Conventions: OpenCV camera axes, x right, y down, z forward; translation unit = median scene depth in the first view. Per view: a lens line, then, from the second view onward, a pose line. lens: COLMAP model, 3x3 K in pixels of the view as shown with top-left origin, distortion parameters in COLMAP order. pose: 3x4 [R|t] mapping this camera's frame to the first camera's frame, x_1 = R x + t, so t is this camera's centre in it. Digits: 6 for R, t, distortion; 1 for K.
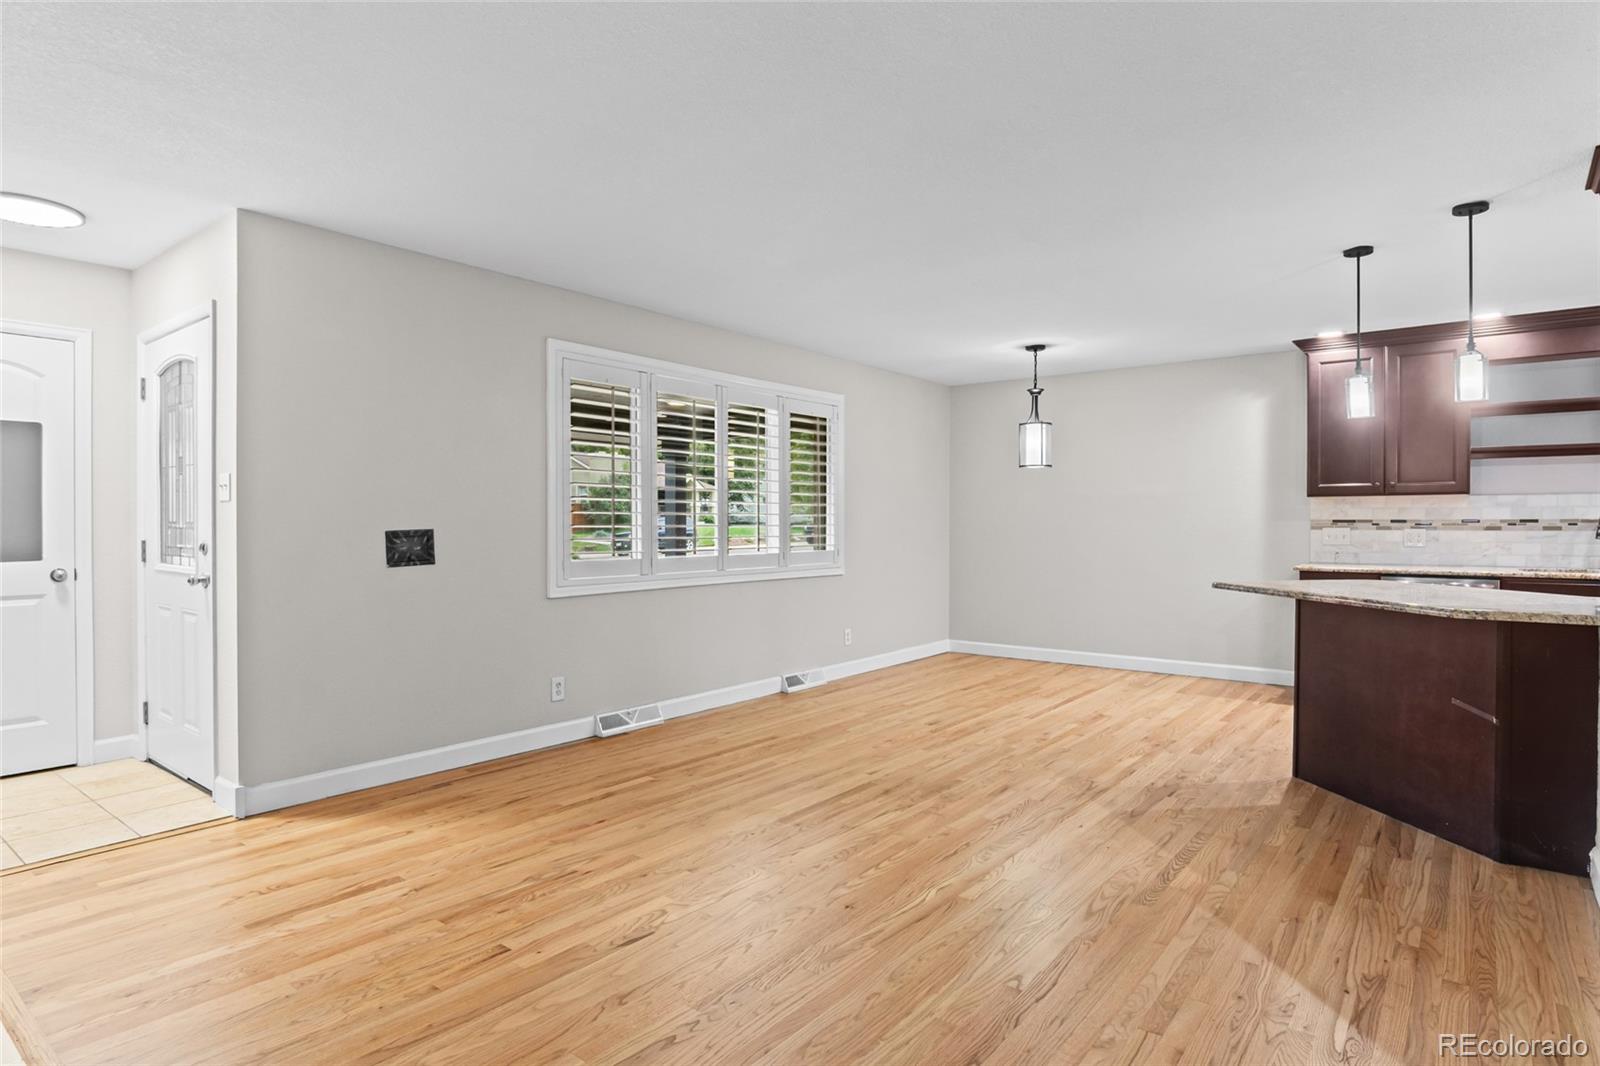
lens RADIAL K [[879.9, 0, 807.3], [0, 879.9, 532.9], [0, 0, 1]] dist [-0.034473, 0.010673]
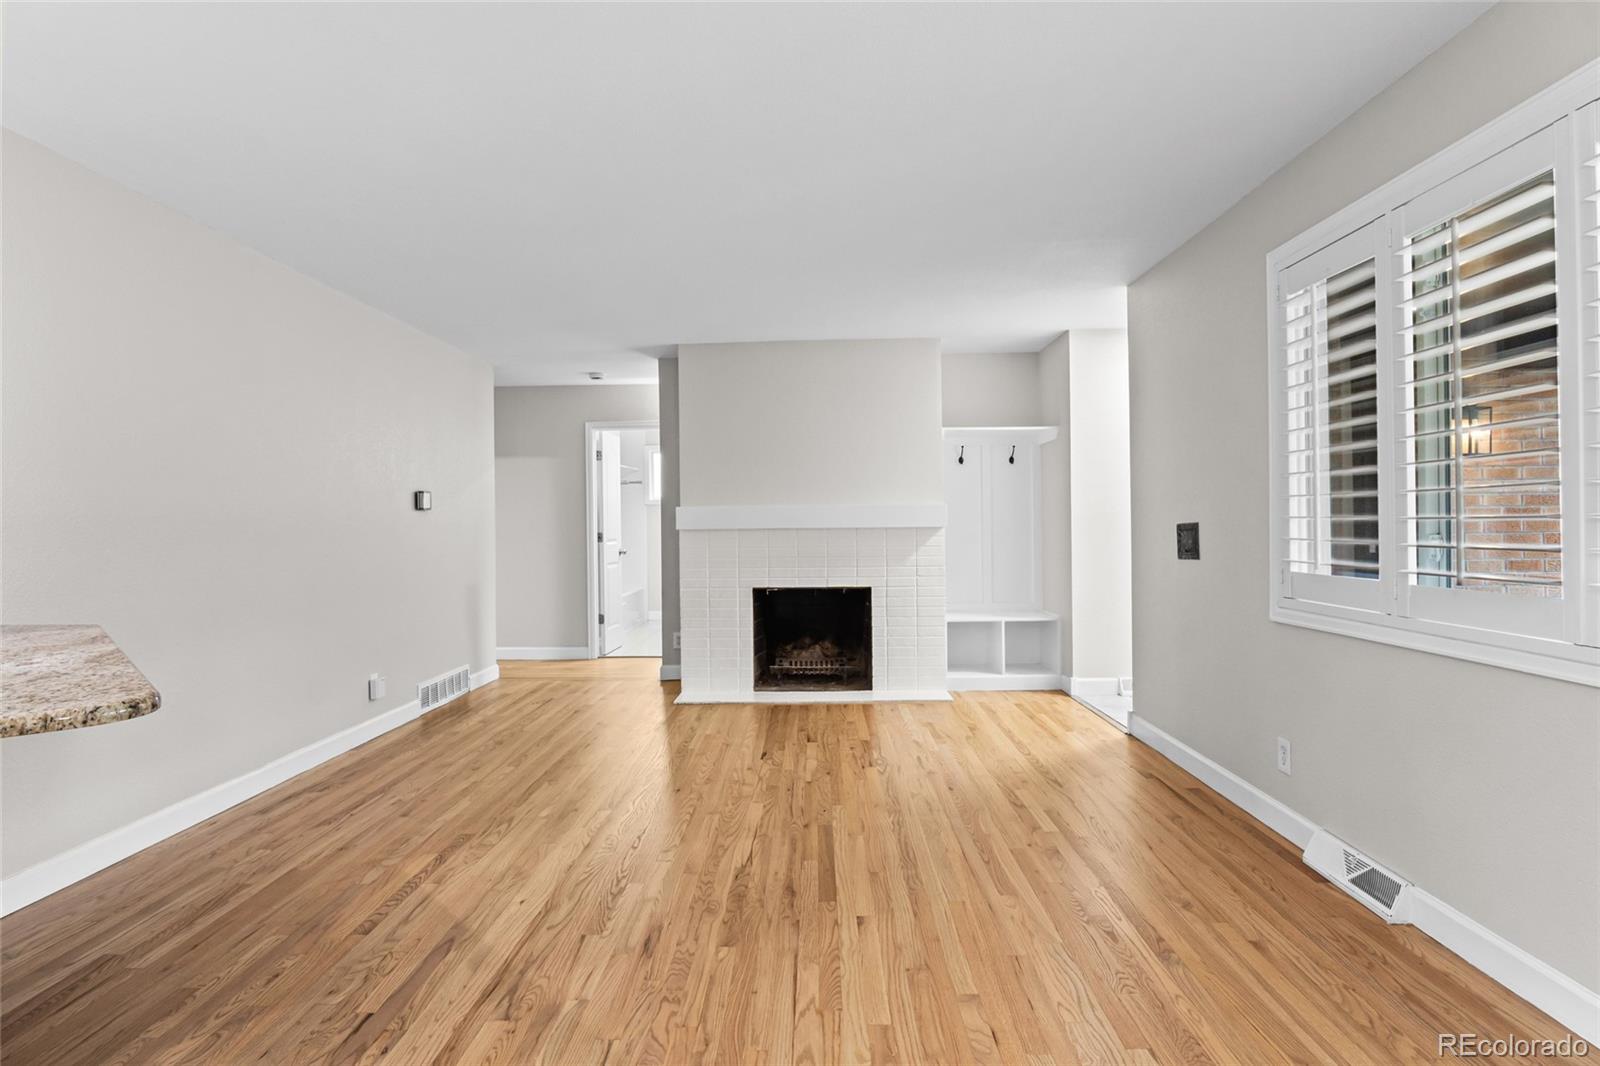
lens RADIAL K [[879.9, 0, 786.0], [0, 879.9, 520.9], [0, 0, 1]] dist [-0.034473, 0.010673]
pose [[-0.815499, 0.006737, -0.578719, 0.508881], [0.007599, 0.999971, 0.000933, -0.010931], [0.578708, -0.003637, -0.815527, 1.584981]]
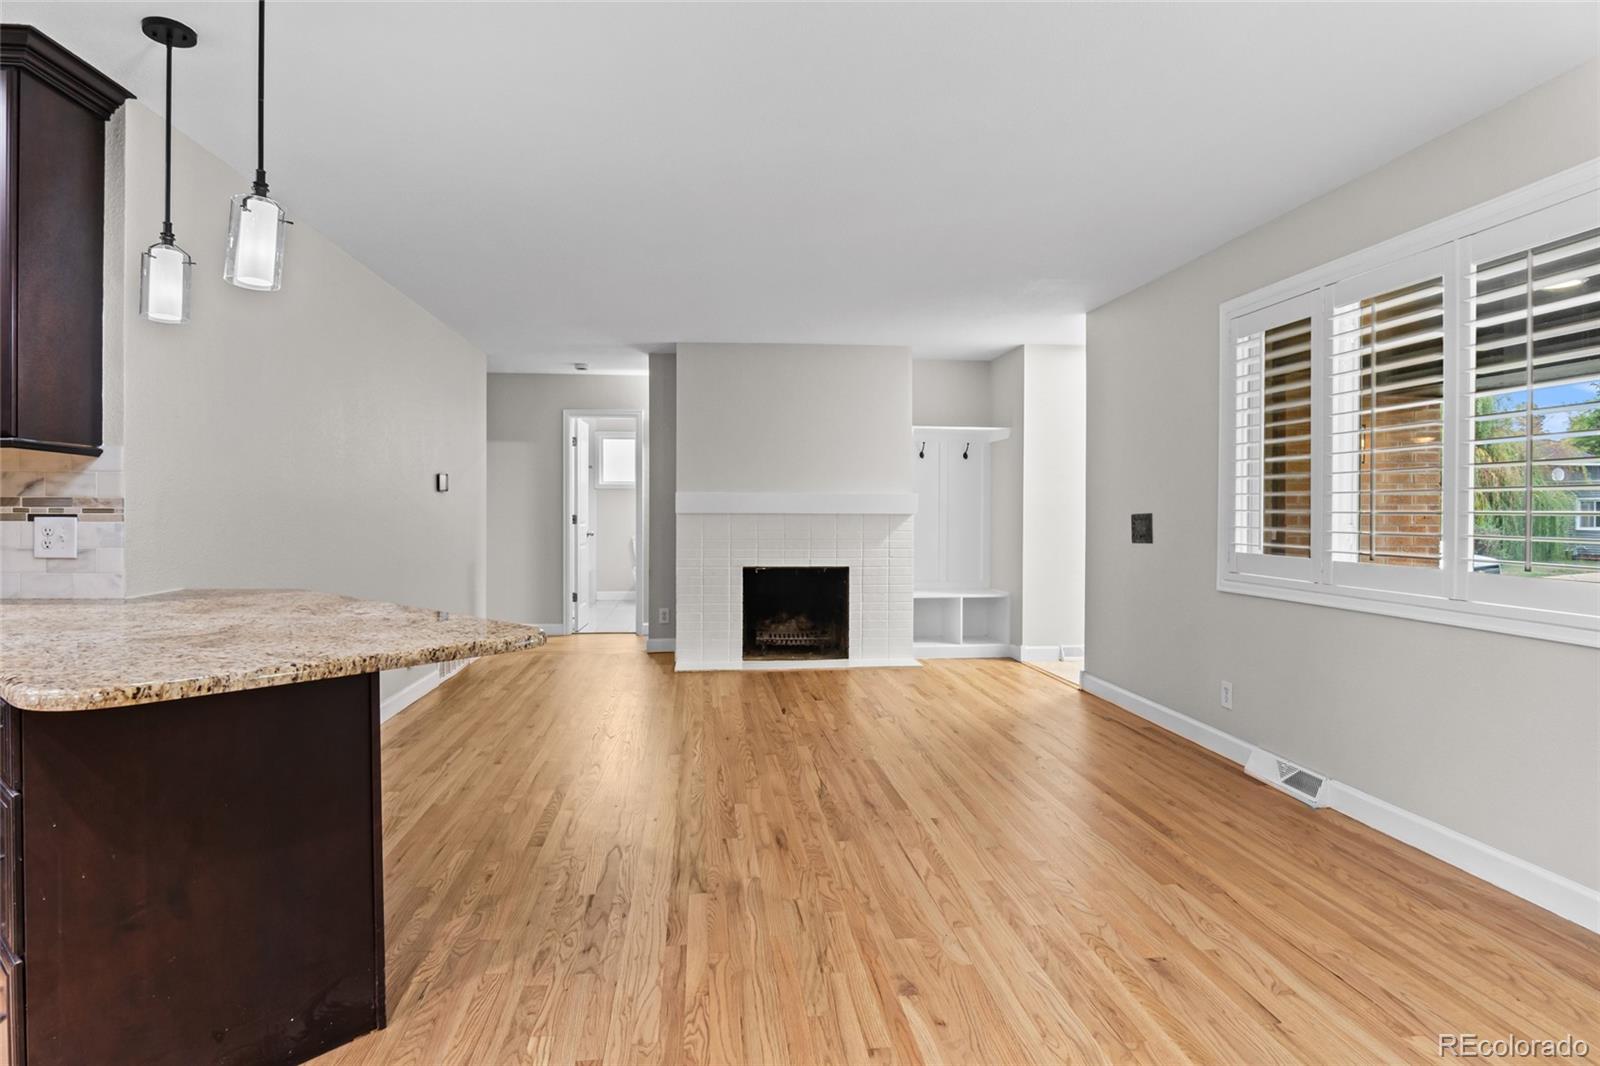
lens RADIAL K [[879.9, 0, 785.4], [0, 879.9, 517.3], [0, 0, 1]] dist [-0.034473, 0.010673]
pose [[-0.733171, 0.004966, -0.680027, 0.767499], [-0.006261, 0.999882, 0.014053, -0.013442], [0.680016, 0.014561, -0.733053, 1.597911]]
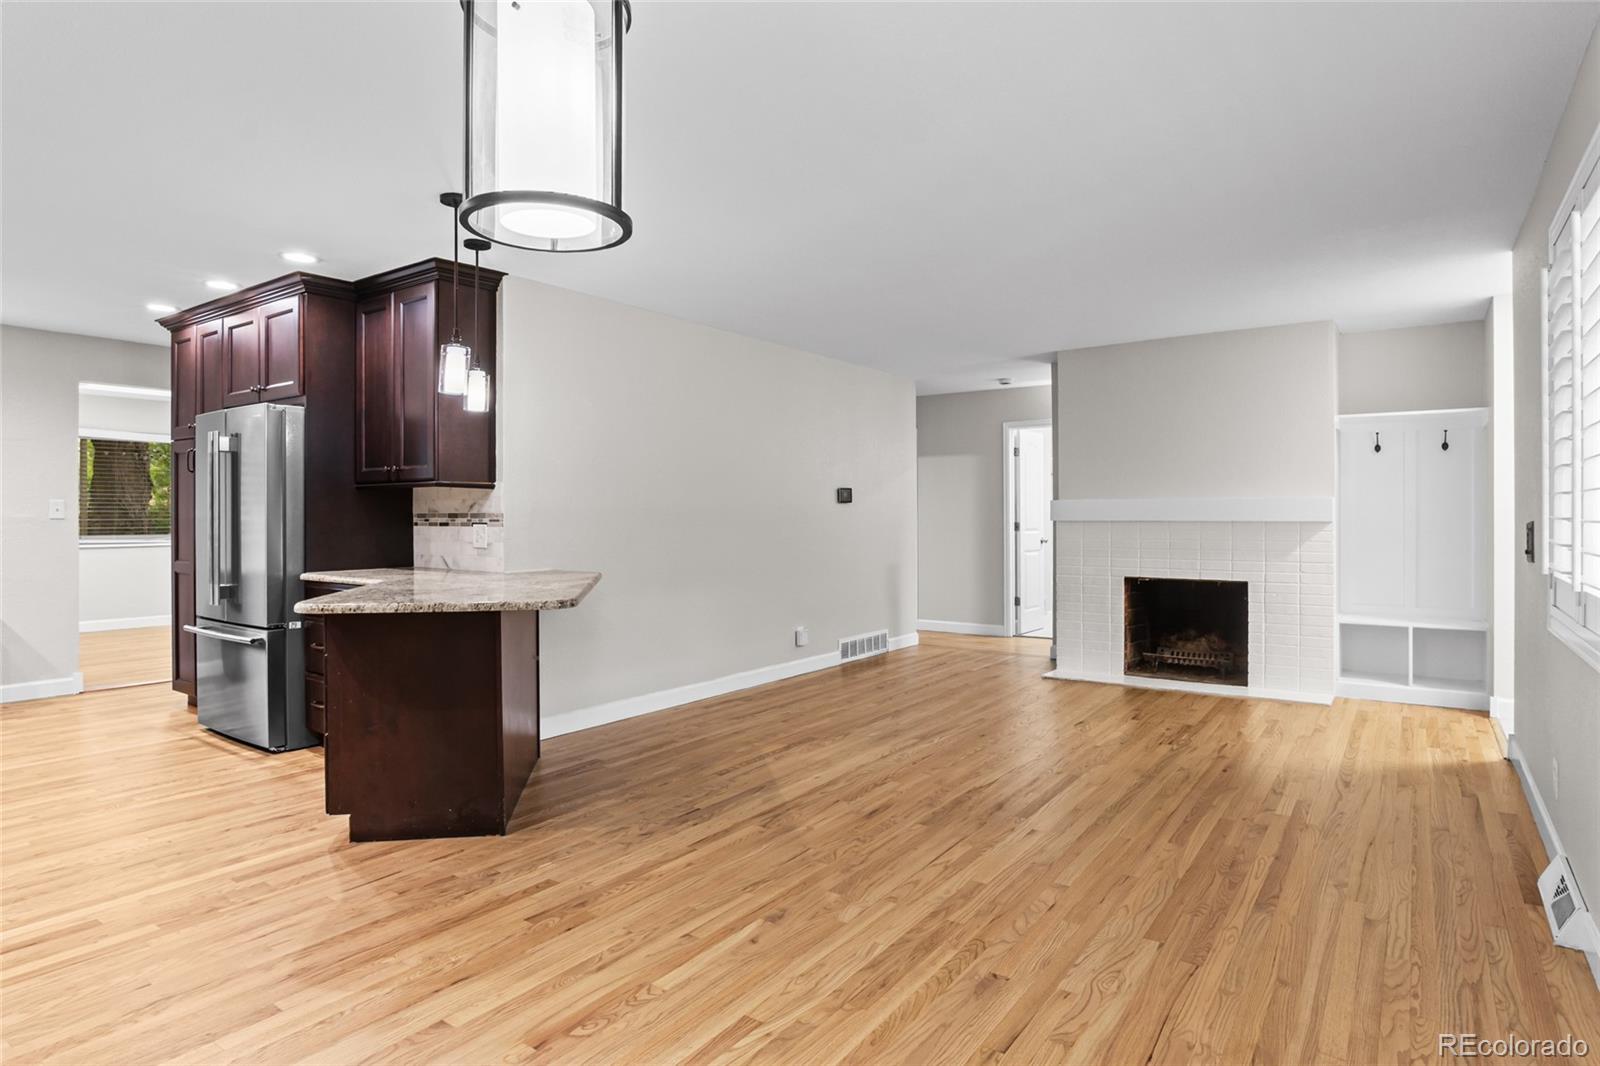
lens RADIAL K [[879.9, 0, 764.3], [0, 879.9, 525.1], [0, 0, 1]] dist [-0.034473, 0.010673]
pose [[-0.999944, 0.002967, -0.010126, 0.347792], [0.002796, 0.999855, 0.016792, -0.018565], [0.010175, 0.016762, -0.999808, 1.914297]]
